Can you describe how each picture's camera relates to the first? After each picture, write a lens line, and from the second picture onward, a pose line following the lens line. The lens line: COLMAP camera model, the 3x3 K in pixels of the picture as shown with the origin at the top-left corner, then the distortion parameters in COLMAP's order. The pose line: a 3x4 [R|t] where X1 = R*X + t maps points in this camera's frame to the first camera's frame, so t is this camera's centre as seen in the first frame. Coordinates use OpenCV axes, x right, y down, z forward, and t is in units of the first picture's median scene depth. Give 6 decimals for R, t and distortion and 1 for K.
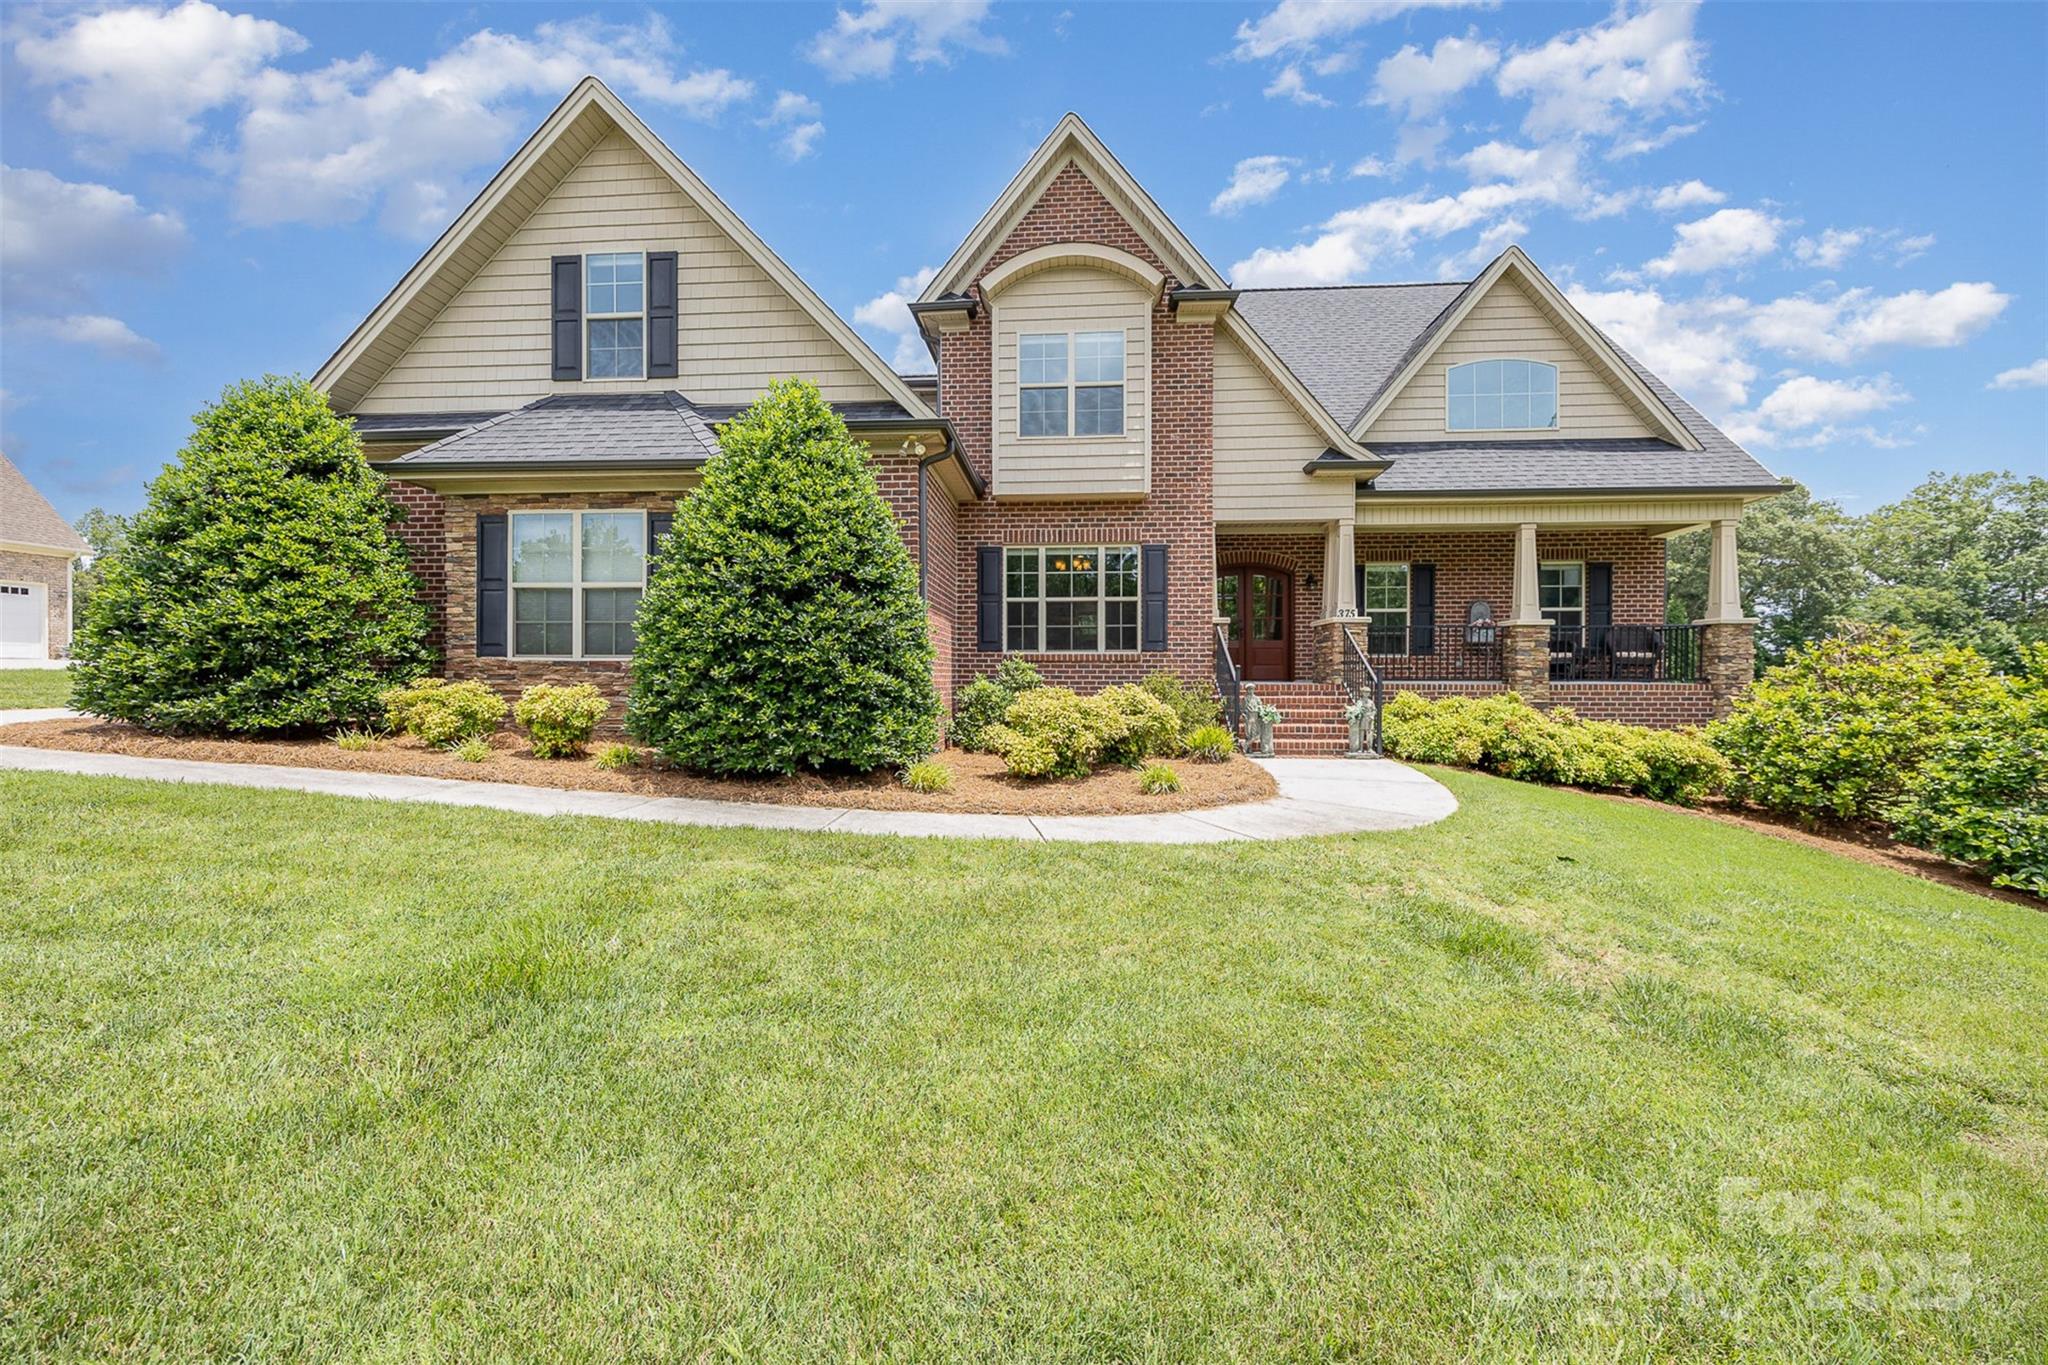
lens RADIAL K [[780.4, 0, 1017.8], [0, 780.4, 689.4], [0, 0, 1]] dist [0.000618, 0.000043]
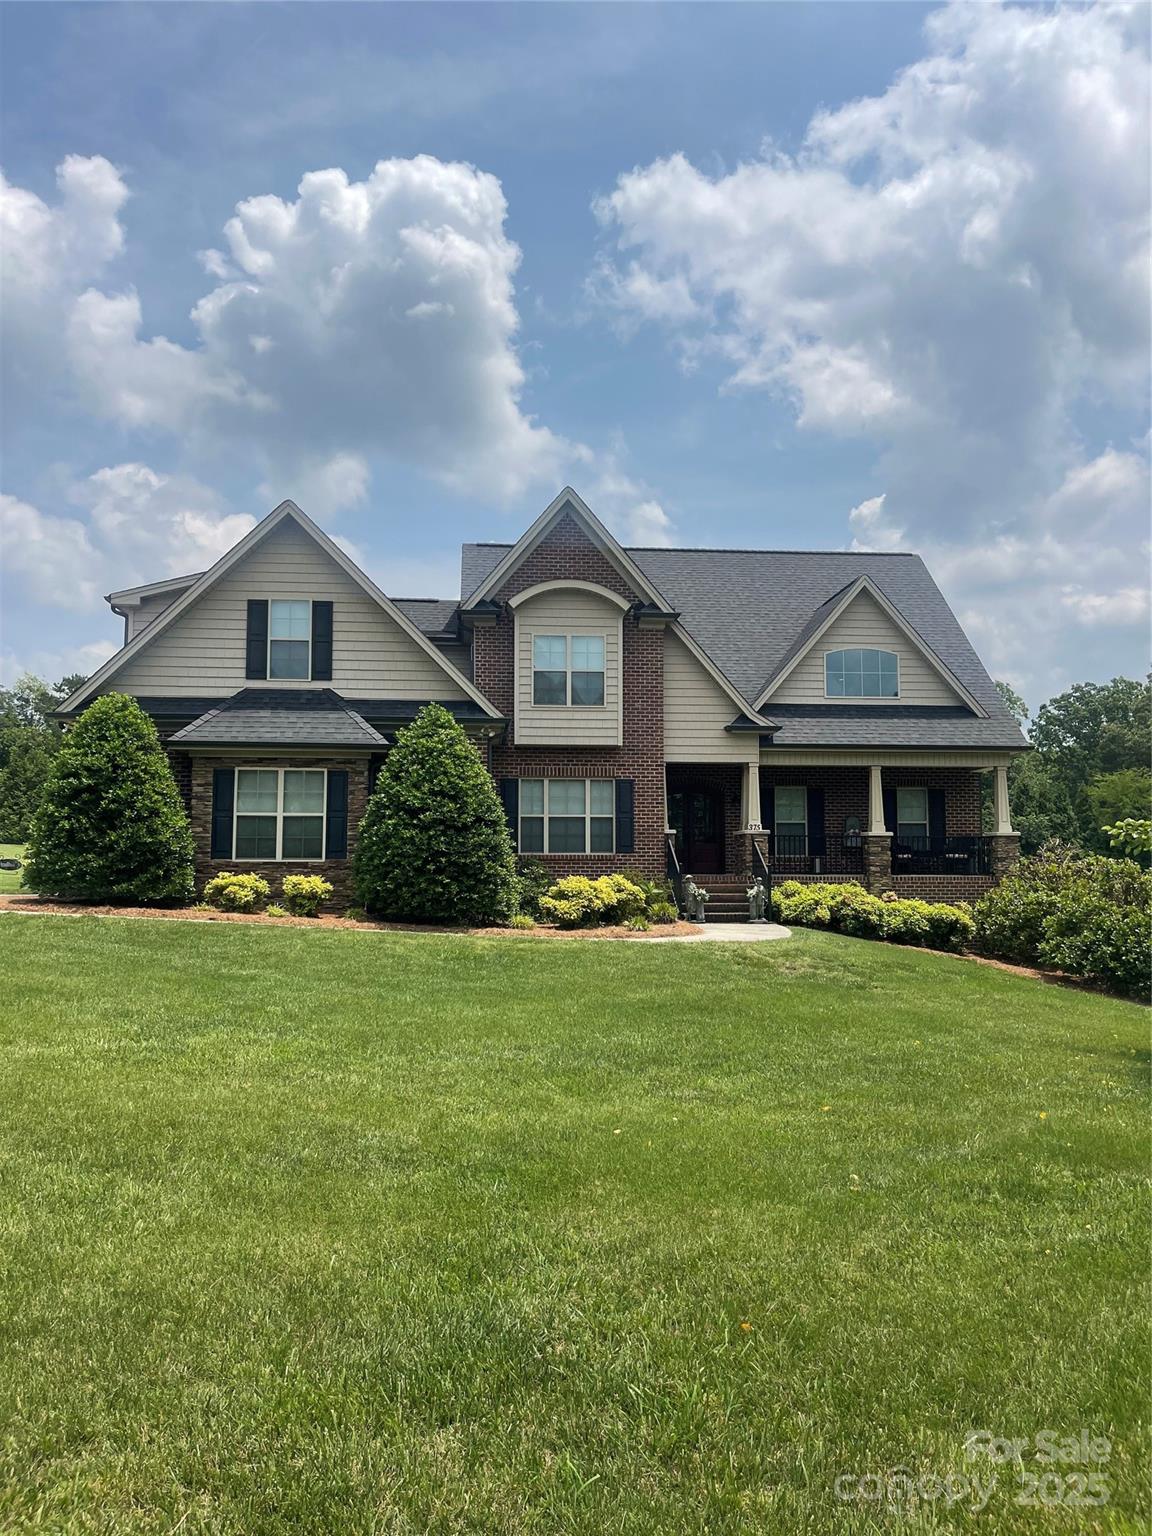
lens RADIAL K [[1147.2, 0, 575.4], [0, 1147.2, 804.8], [0, 0, 1]] dist [0.081076, -0.001961]
pose [[0.986429, 0.008432, 0.163972, -0.317180], [0.004144, 0.997084, -0.076203, 0.027419], [-0.164136, 0.075849, 0.983517, -1.286881]]
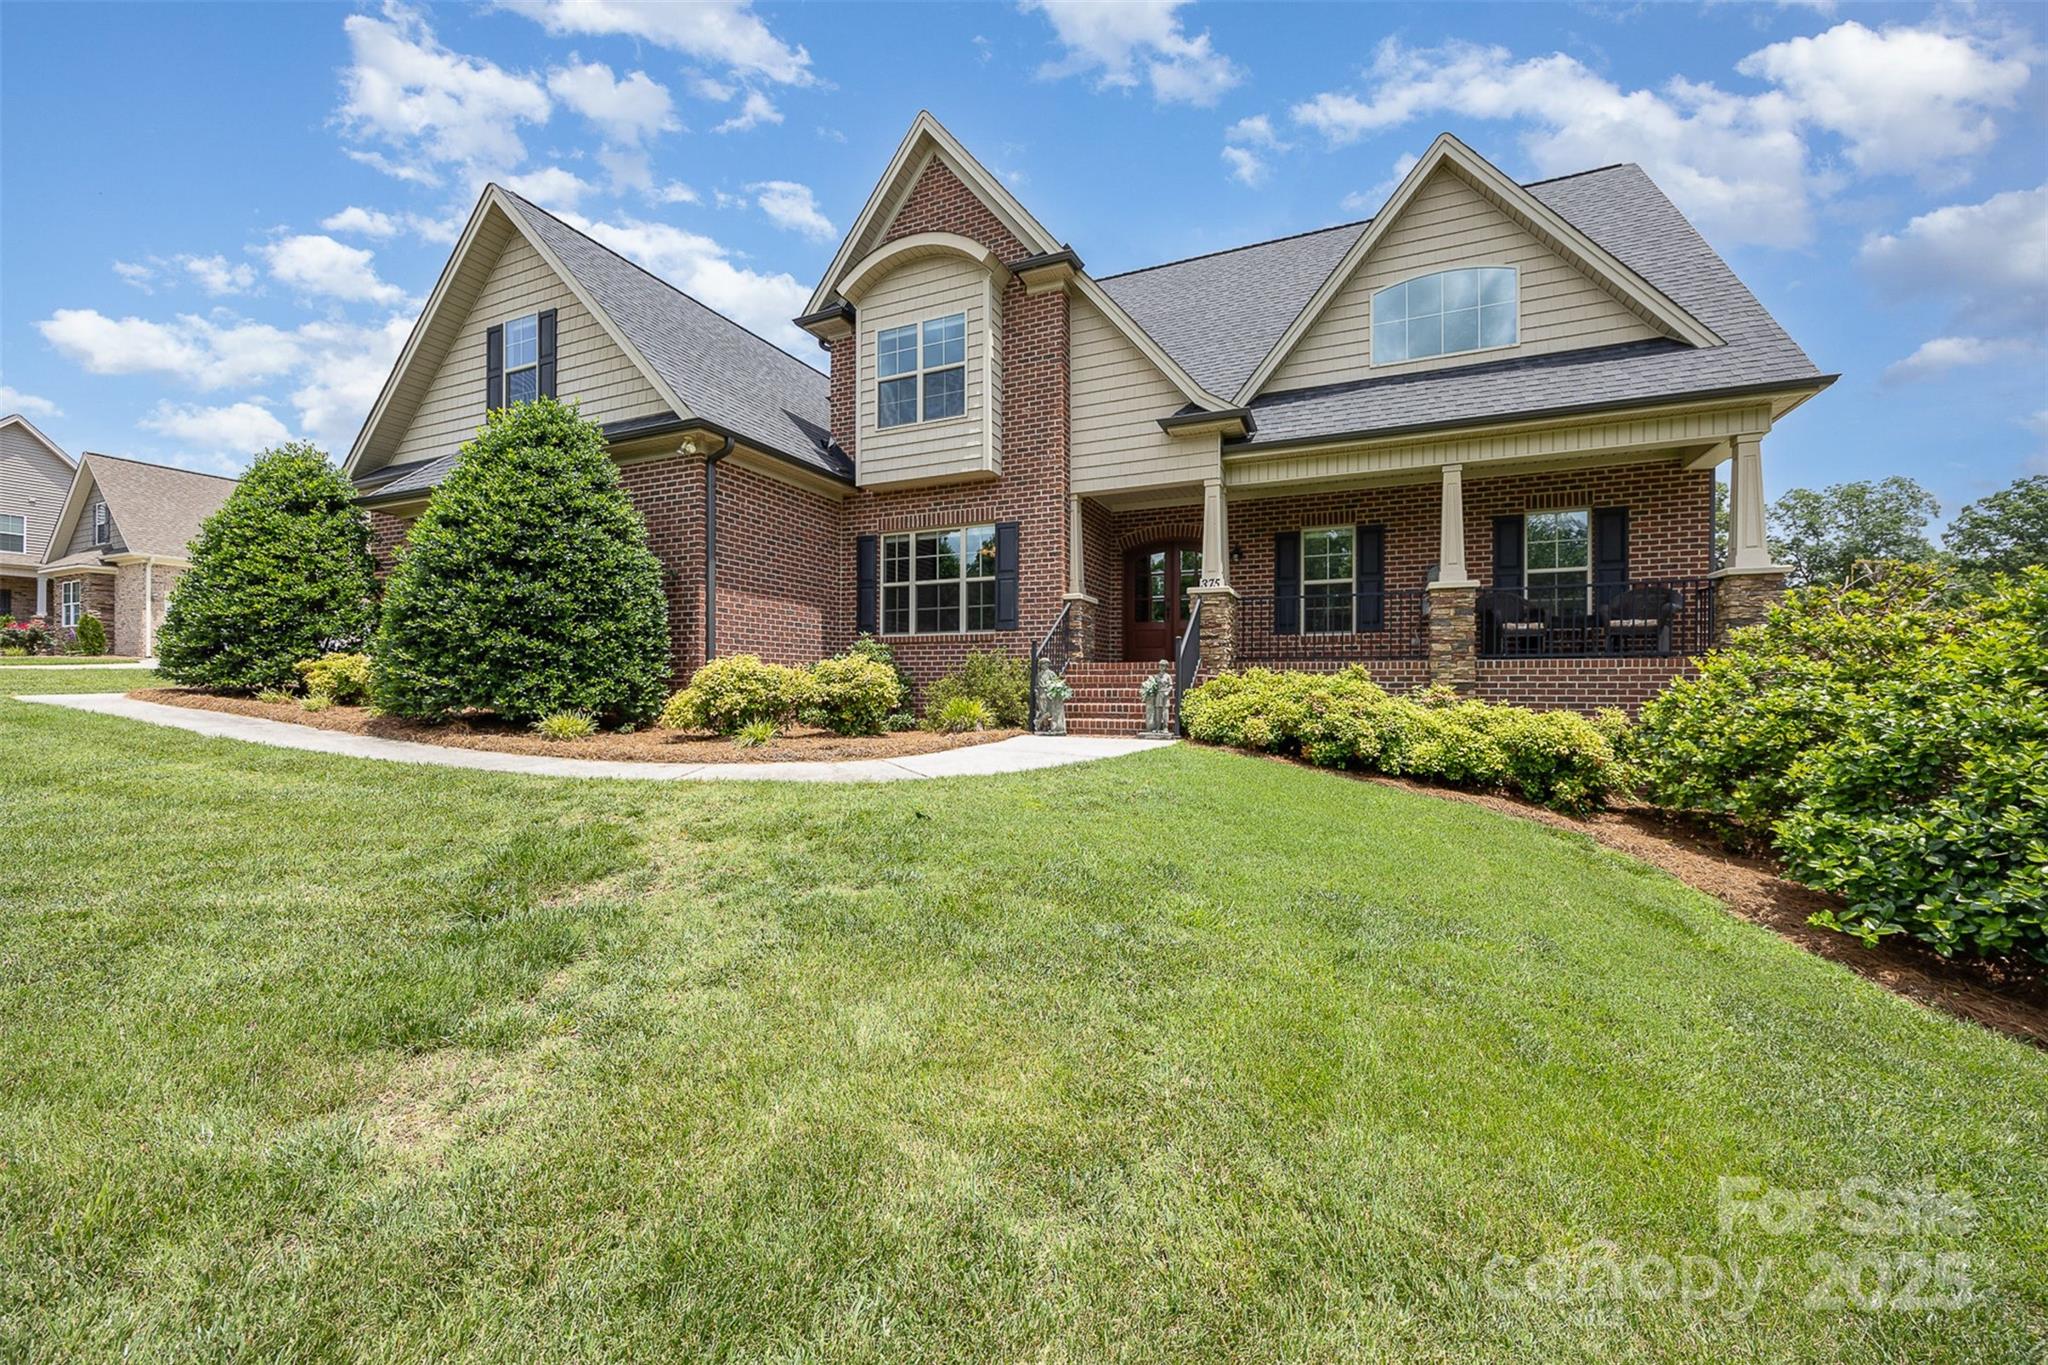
lens RADIAL K [[766.7, 0, 1023.2], [0, 766.7, 692.1], [0, 0, 1]] dist [-0.002670, -0.000093]
pose [[0.941596, 0.002405, -0.336735, 0.632010], [-0.005855, 0.999940, -0.009230, 0.045899], [0.336693, 0.010662, 0.941554, 0.117834]]
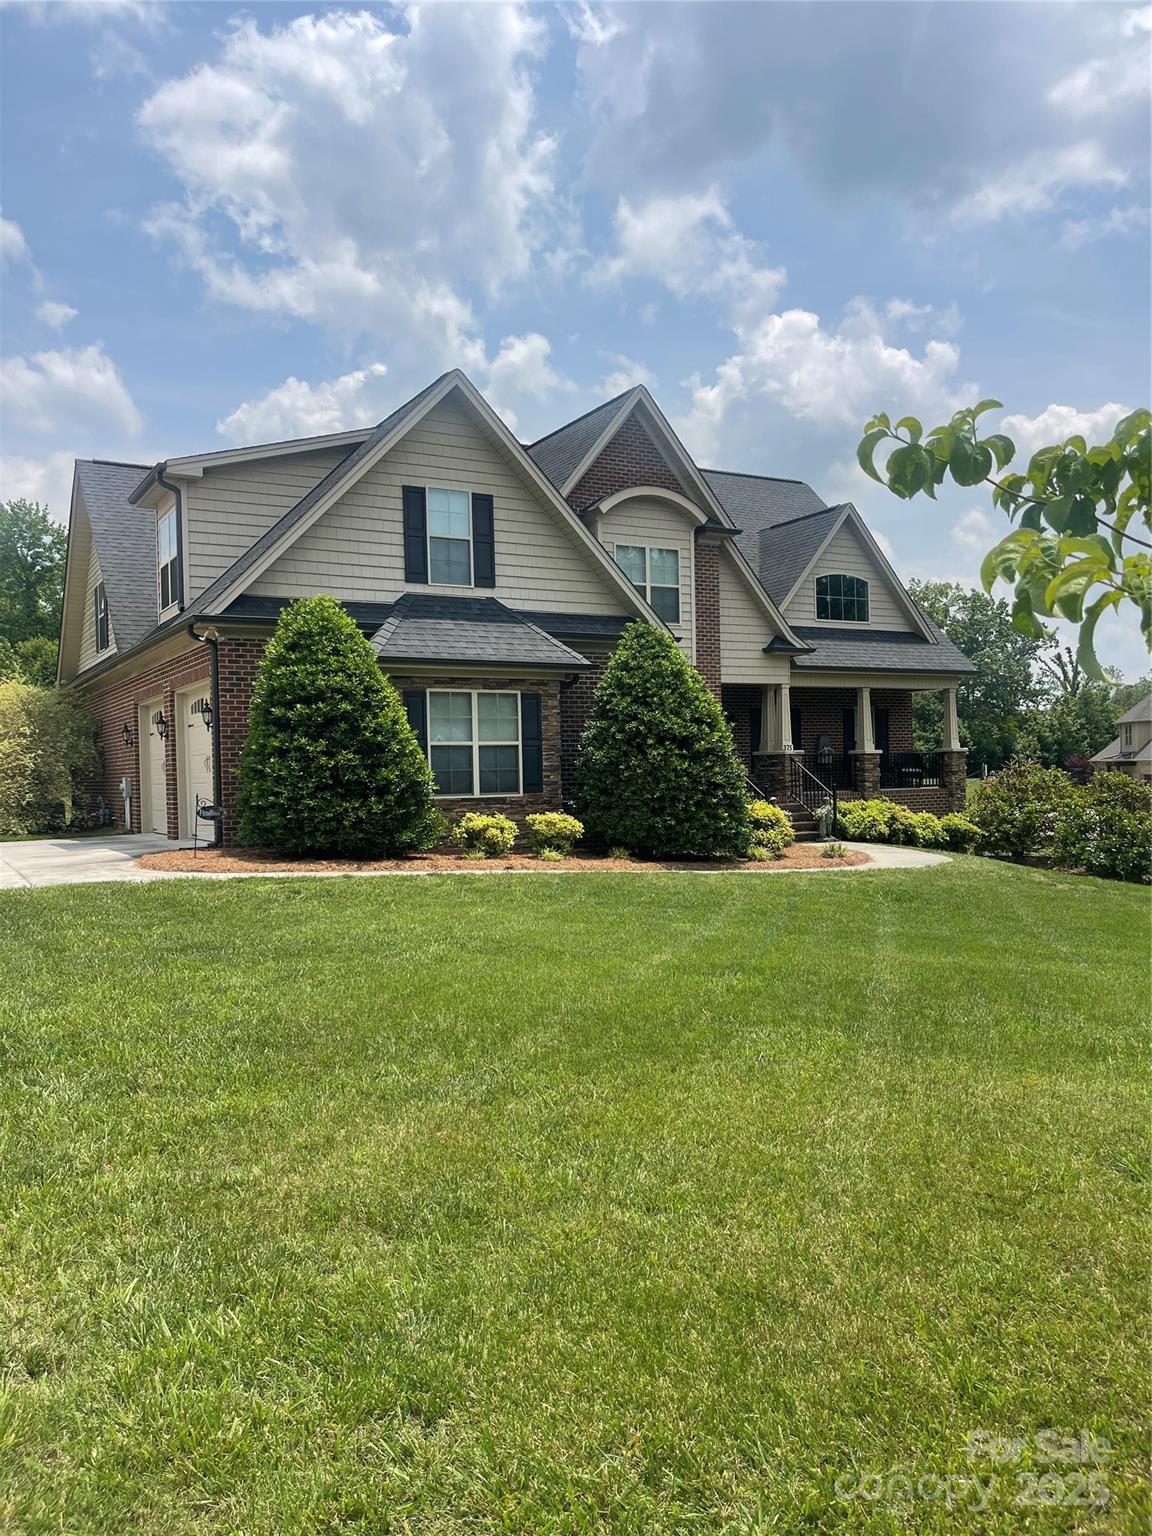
lens RADIAL K [[1147.2, 0, 575.4], [0, 1147.2, 804.8], [0, 0, 1]] dist [0.081076, -0.001961]
pose [[0.826307, -0.036716, 0.562023, -1.408058], [0.034403, 0.999300, 0.014704, -0.042643], [-0.562169, 0.007185, 0.826991, -0.715147]]
